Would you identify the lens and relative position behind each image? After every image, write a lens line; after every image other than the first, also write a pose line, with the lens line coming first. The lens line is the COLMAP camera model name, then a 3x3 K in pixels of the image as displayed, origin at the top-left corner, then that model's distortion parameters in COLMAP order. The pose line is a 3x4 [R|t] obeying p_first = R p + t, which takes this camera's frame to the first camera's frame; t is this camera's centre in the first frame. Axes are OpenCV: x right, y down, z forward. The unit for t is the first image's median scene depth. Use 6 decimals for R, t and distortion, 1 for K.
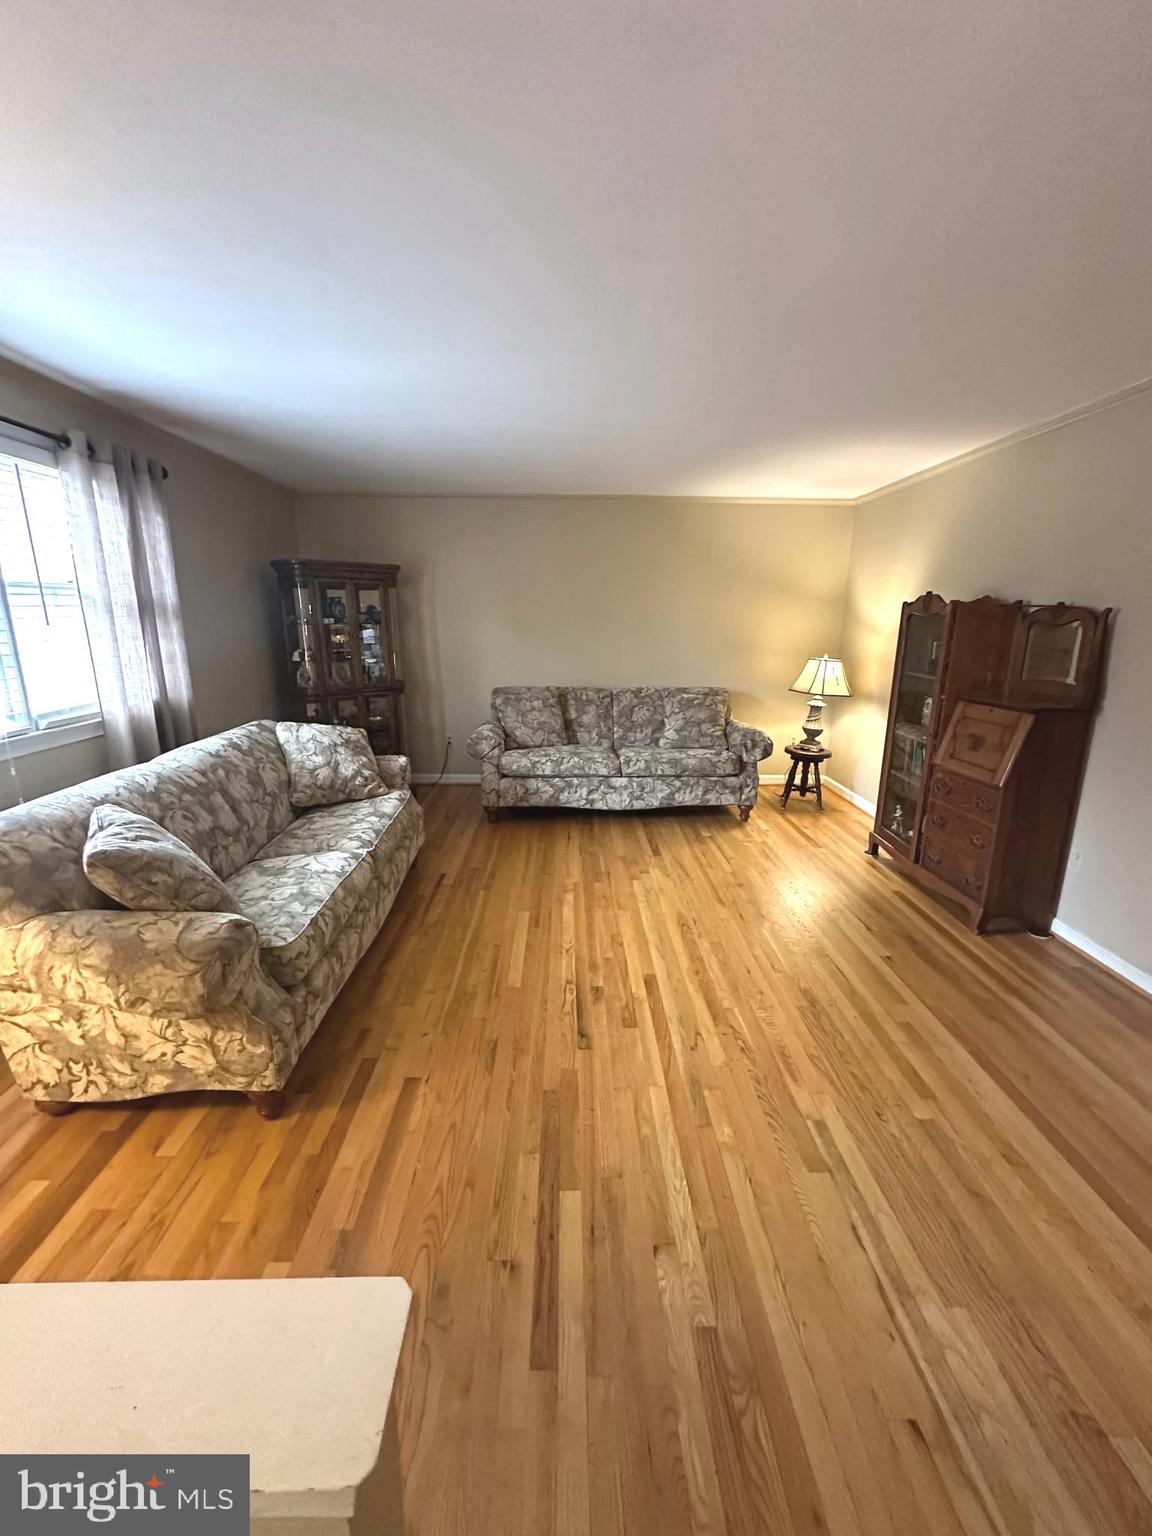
lens RADIAL K [[611.8, 0, 575.1], [0, 611.8, 768.2], [0, 0, 1]] dist [-0.003256, 0.000882]
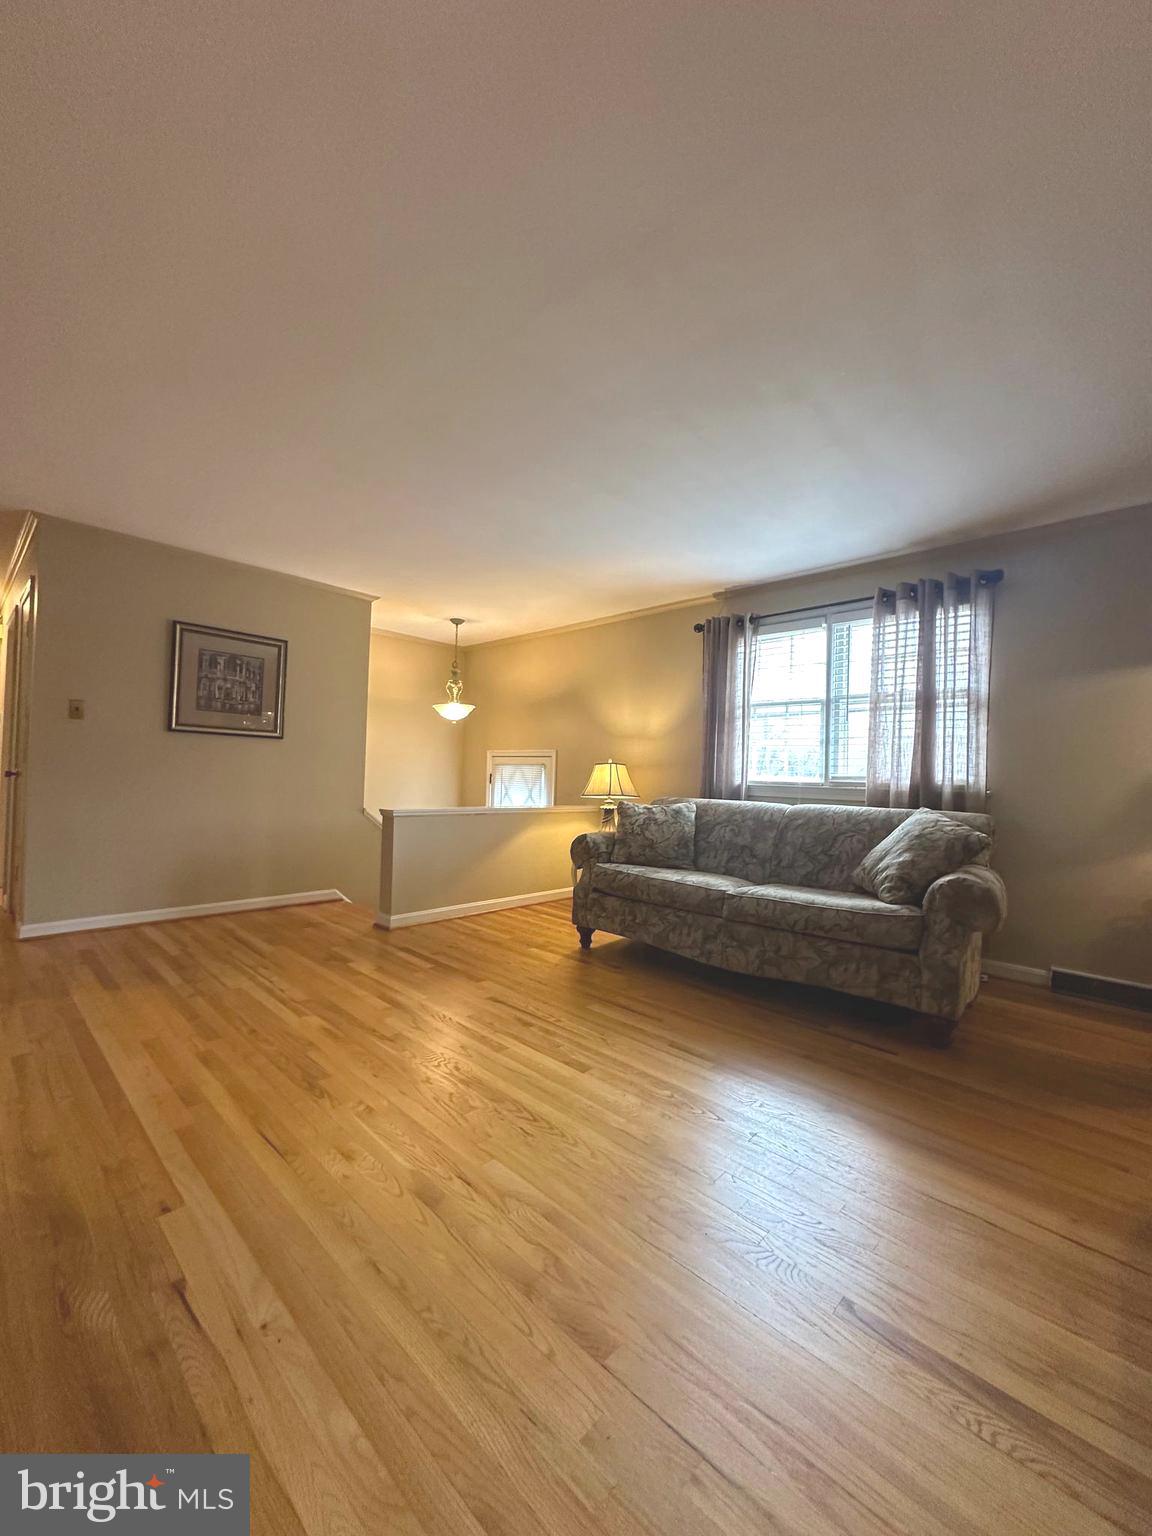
lens RADIAL K [[611.8, 0, 576.7], [0, 611.8, 766.0], [0, 0, 1]] dist [-0.003256, 0.000882]
pose [[-0.700563, -0.041293, -0.712395, 0.620509], [-0.209093, 0.966384, 0.149605, -0.186172], [0.682270, 0.253765, -0.685647, 1.421497]]
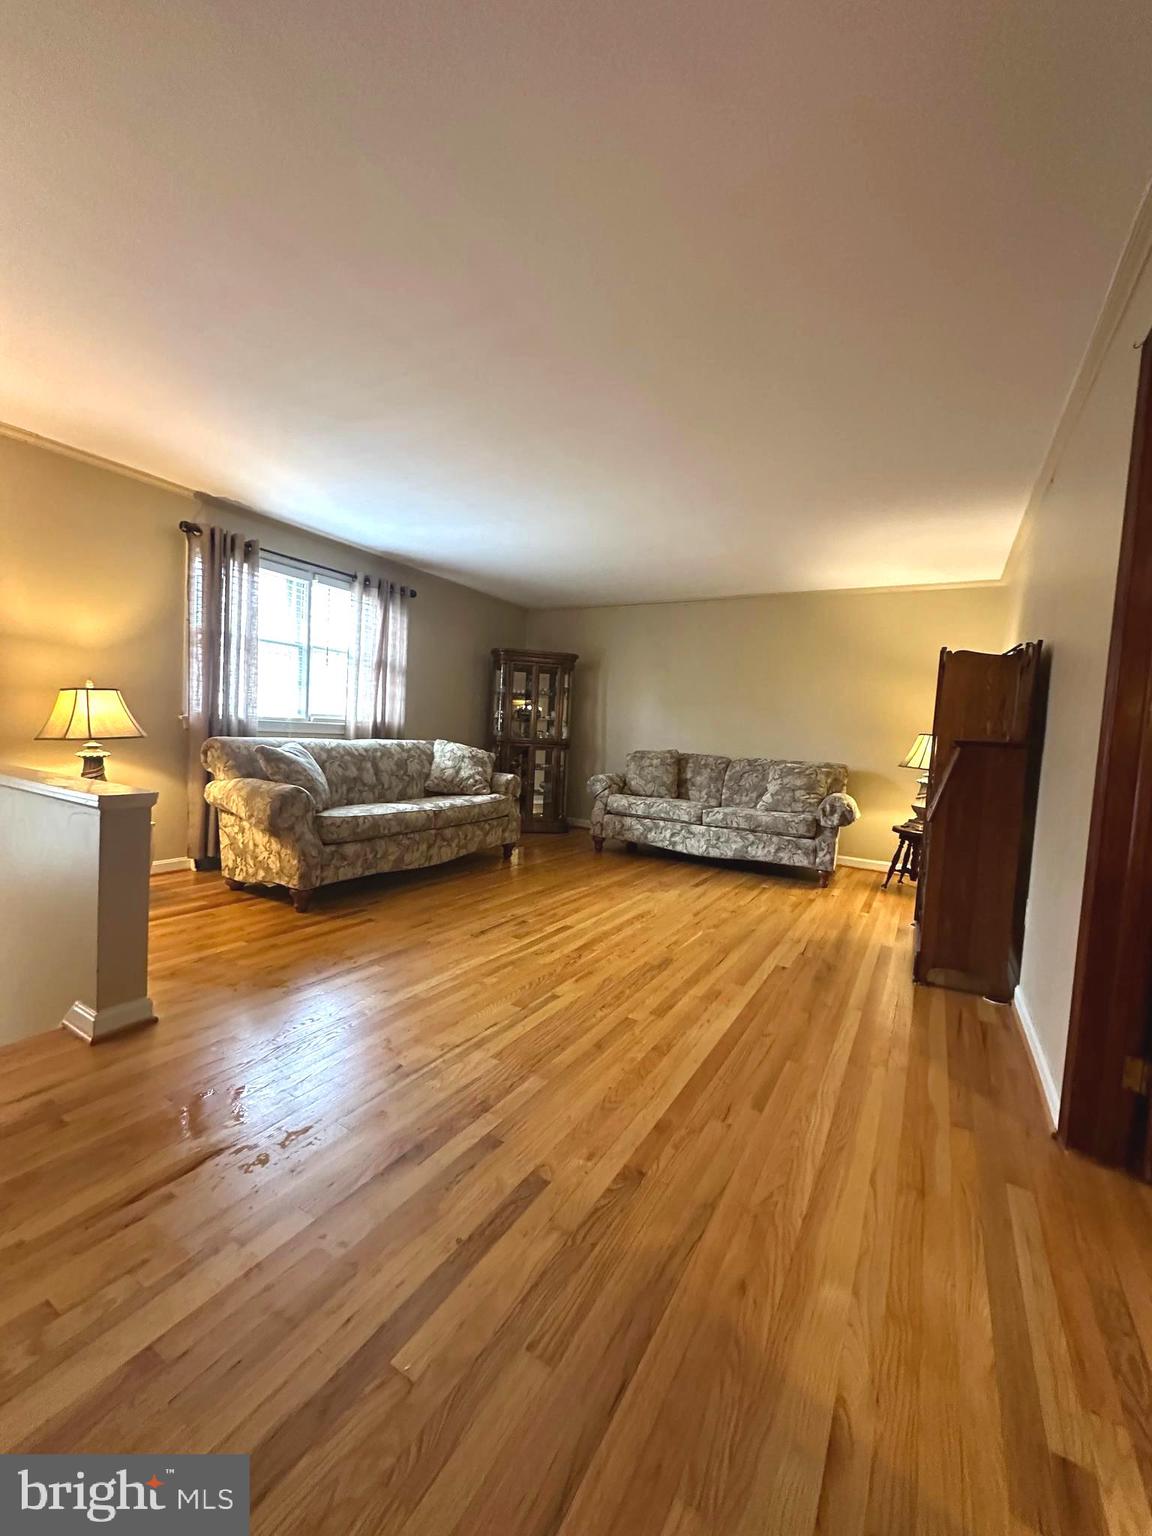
lens RADIAL K [[611.8, 0, 575.3], [0, 611.8, 766.1], [0, 0, 1]] dist [-0.003256, 0.000882]
pose [[0.852120, 0.070192, -0.518619, 0.693584], [-0.175878, 0.971738, -0.157459, 0.193487], [0.492909, 0.225387, 0.840382, -0.122475]]
